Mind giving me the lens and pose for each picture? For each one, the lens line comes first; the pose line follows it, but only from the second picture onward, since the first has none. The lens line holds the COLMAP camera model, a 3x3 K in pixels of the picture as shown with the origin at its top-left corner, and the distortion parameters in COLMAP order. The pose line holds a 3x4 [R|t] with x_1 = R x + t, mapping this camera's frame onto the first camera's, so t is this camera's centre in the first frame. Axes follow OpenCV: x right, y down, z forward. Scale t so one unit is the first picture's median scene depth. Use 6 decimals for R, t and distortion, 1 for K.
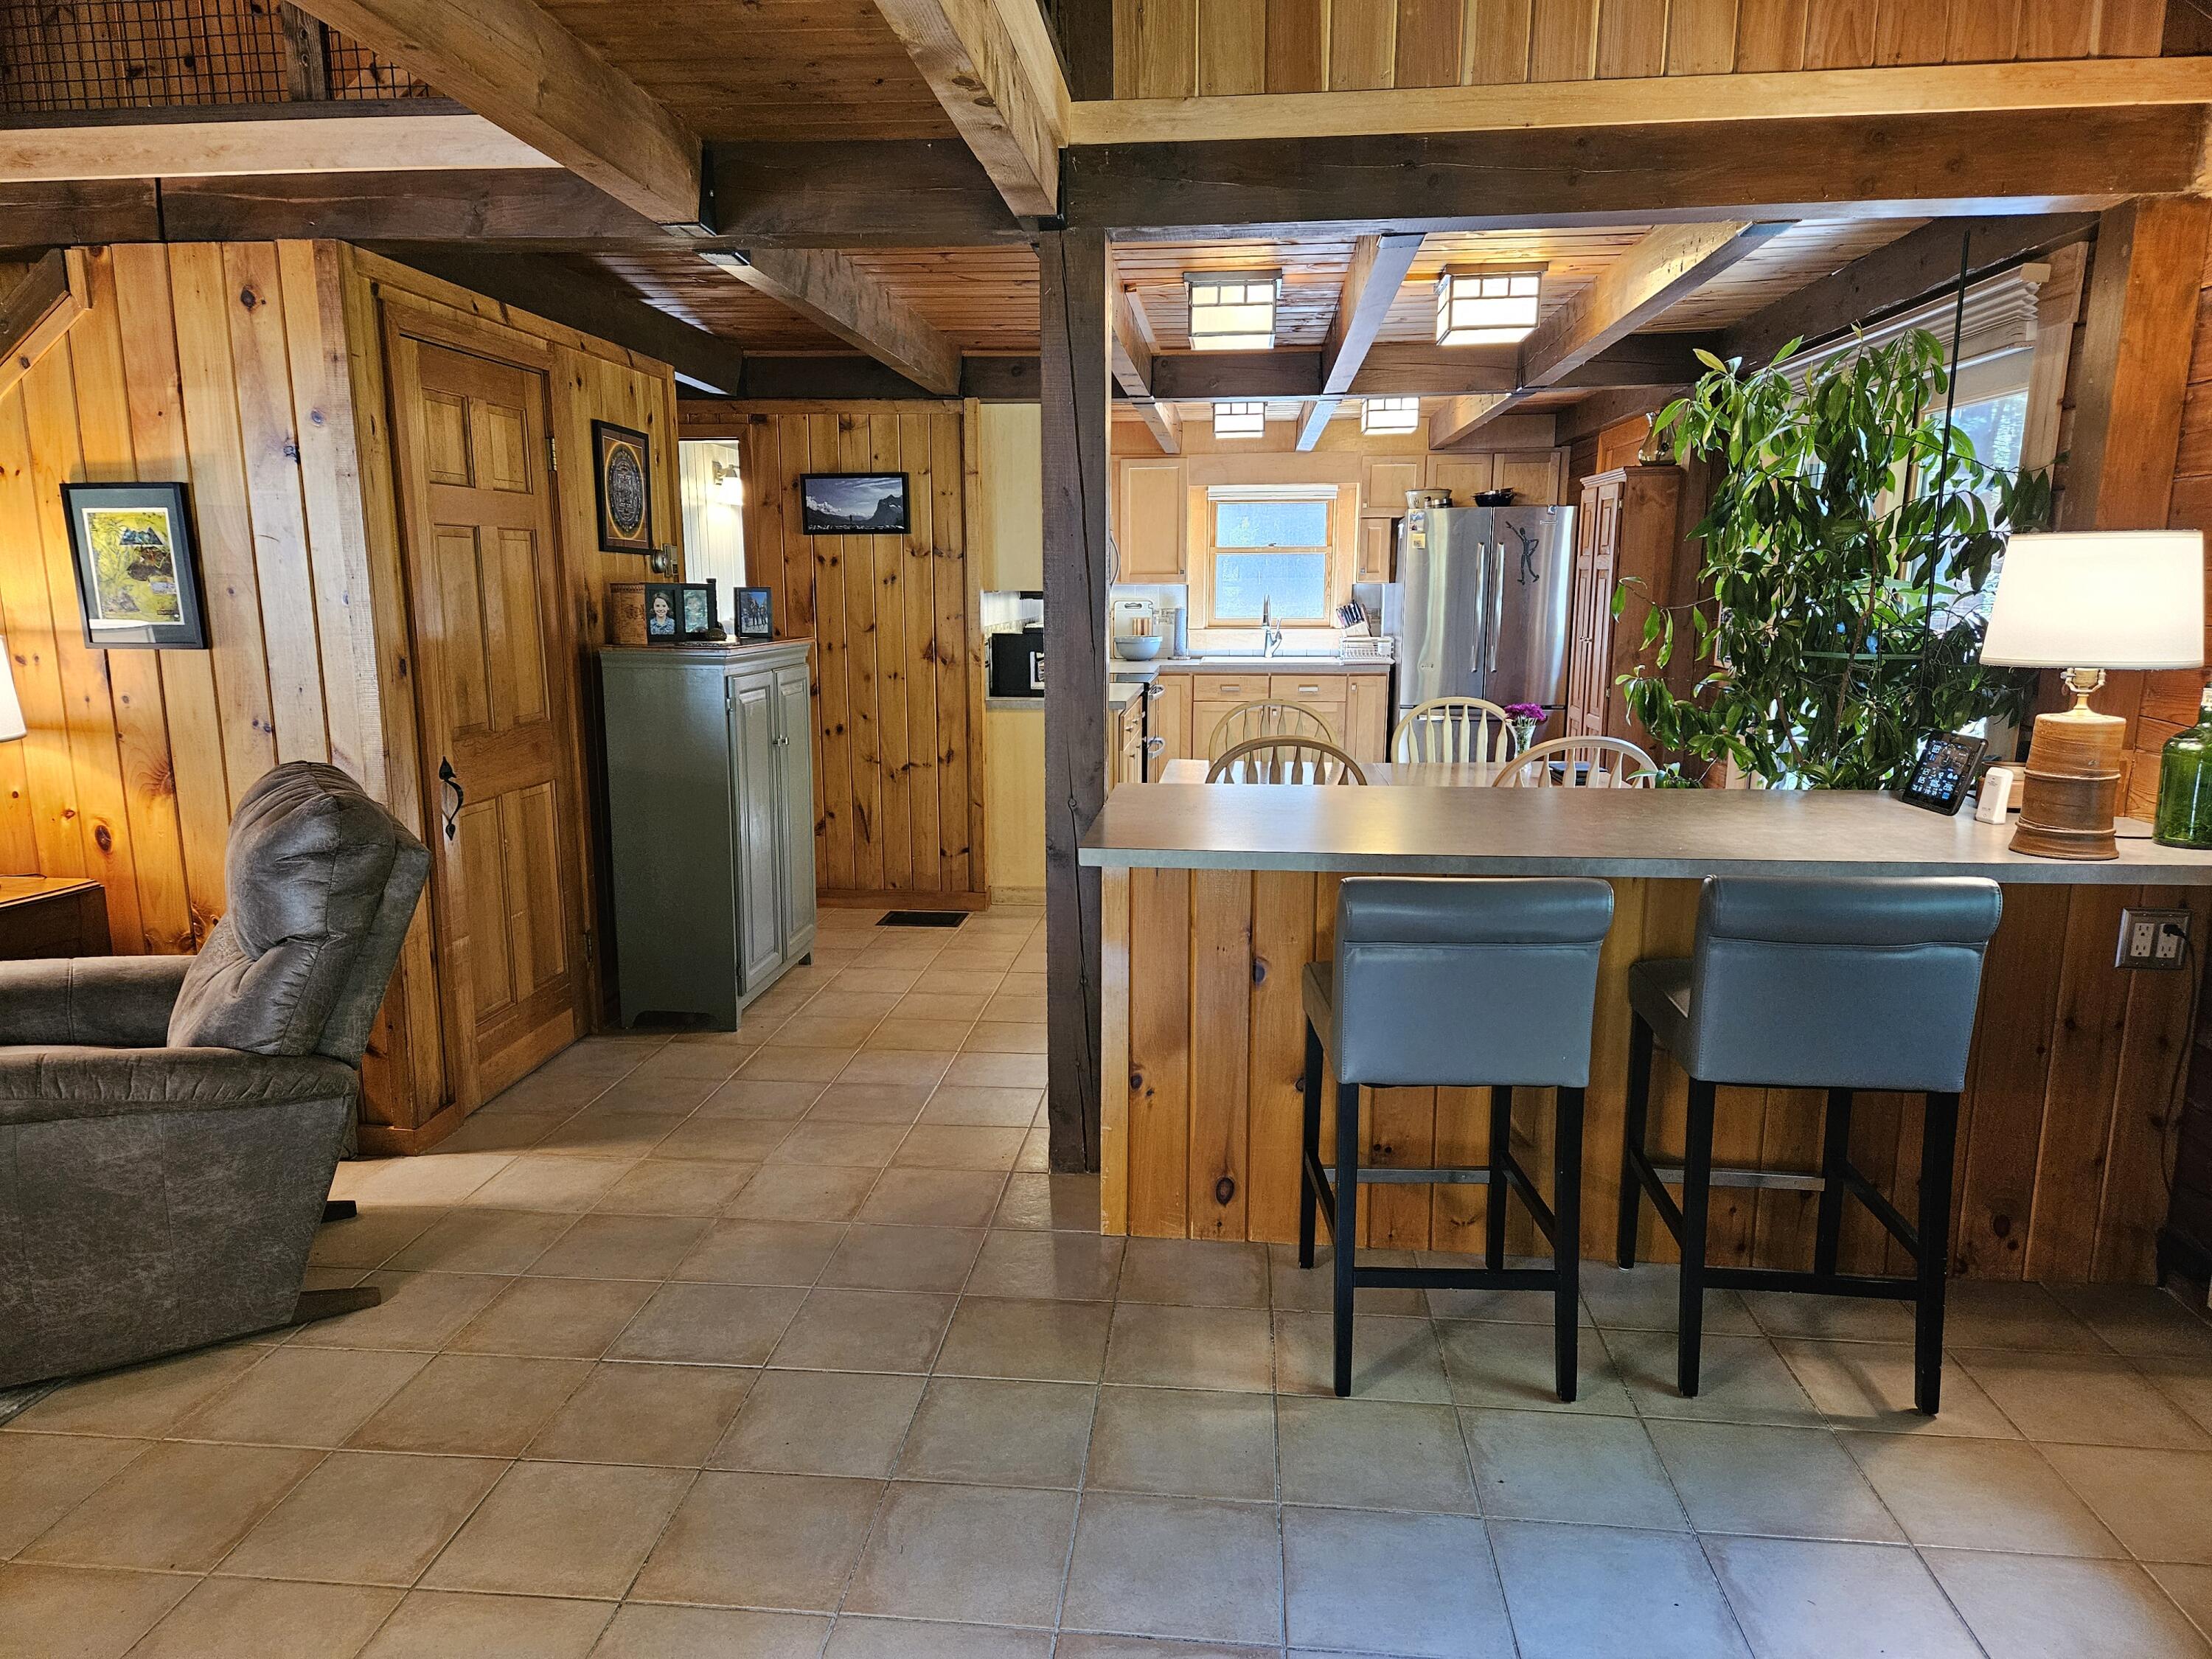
lens RADIAL K [[1485.1, 0, 1094.4], [0, 1485.1, 839.6], [0, 0, 1]] dist [0.037575, -0.000757]
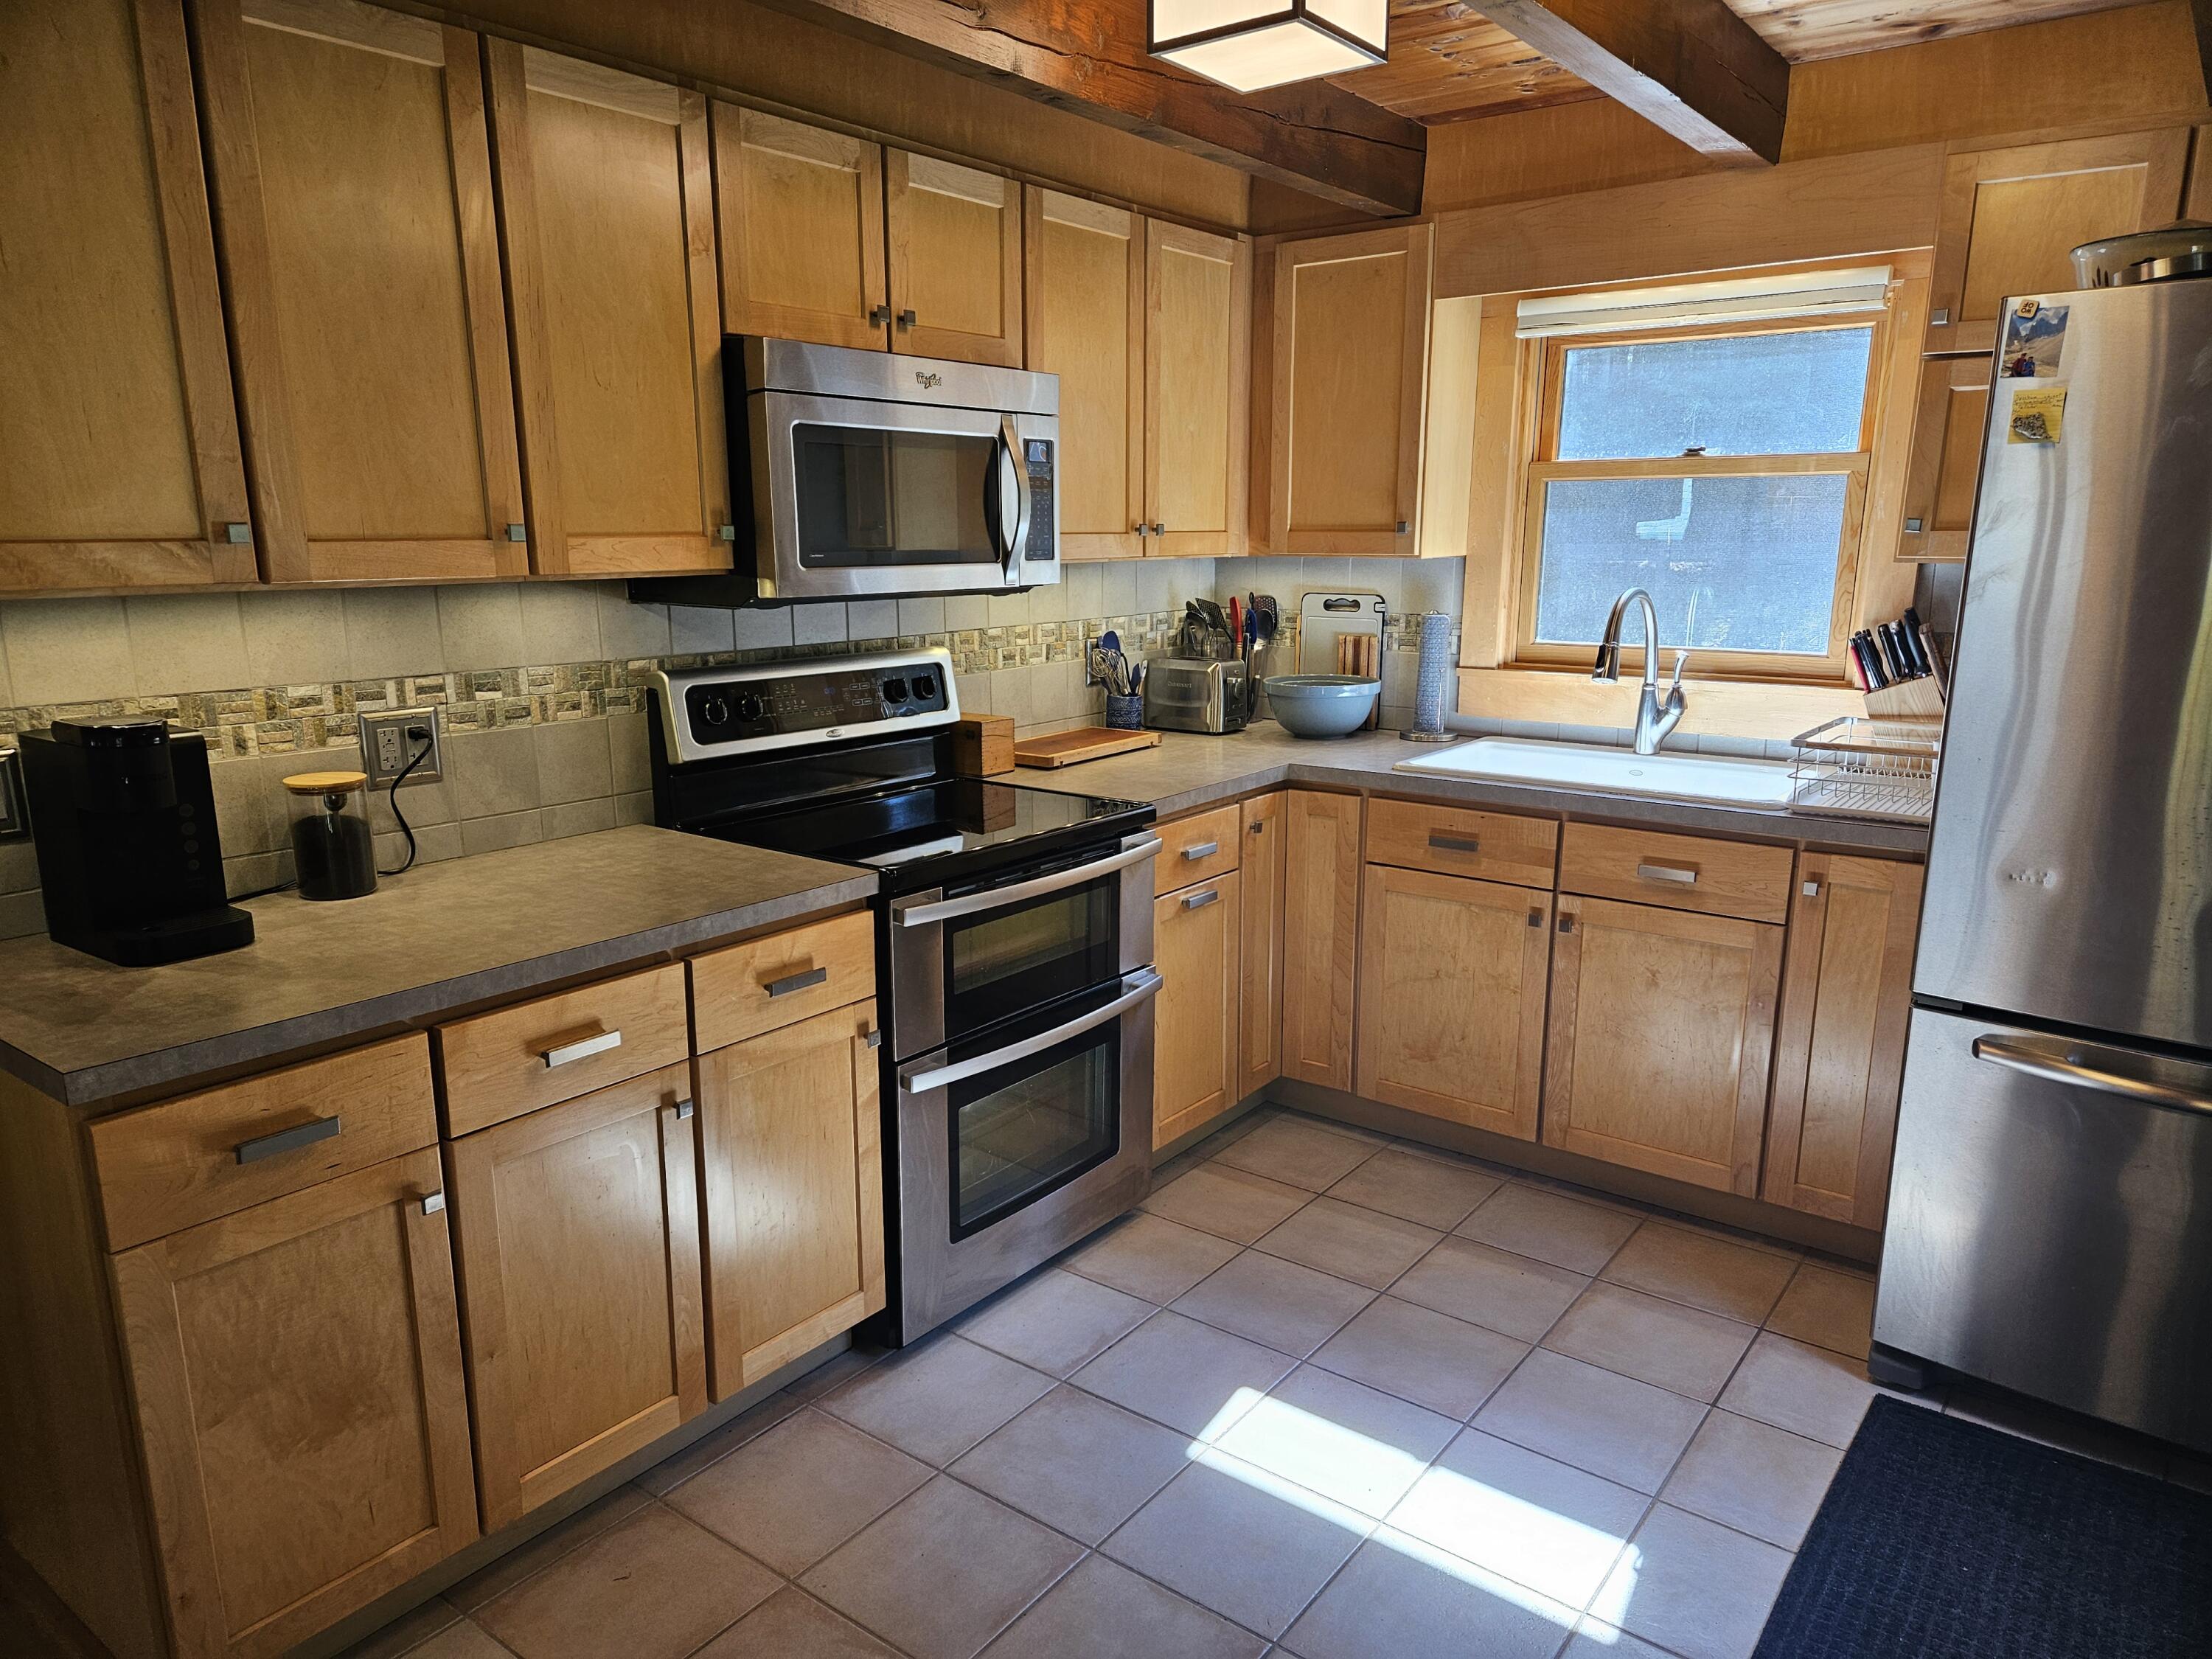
lens RADIAL K [[1485.1, 0, 1094.4], [0, 1485.1, 839.6], [0, 0, 1]] dist [0.037575, -0.000757]
pose [[0.851359, 0.113190, -0.512226, 0.199174], [-0.096057, 0.993572, 0.059903, -0.111580], [0.515714, -0.001797, 0.856759, 0.609972]]
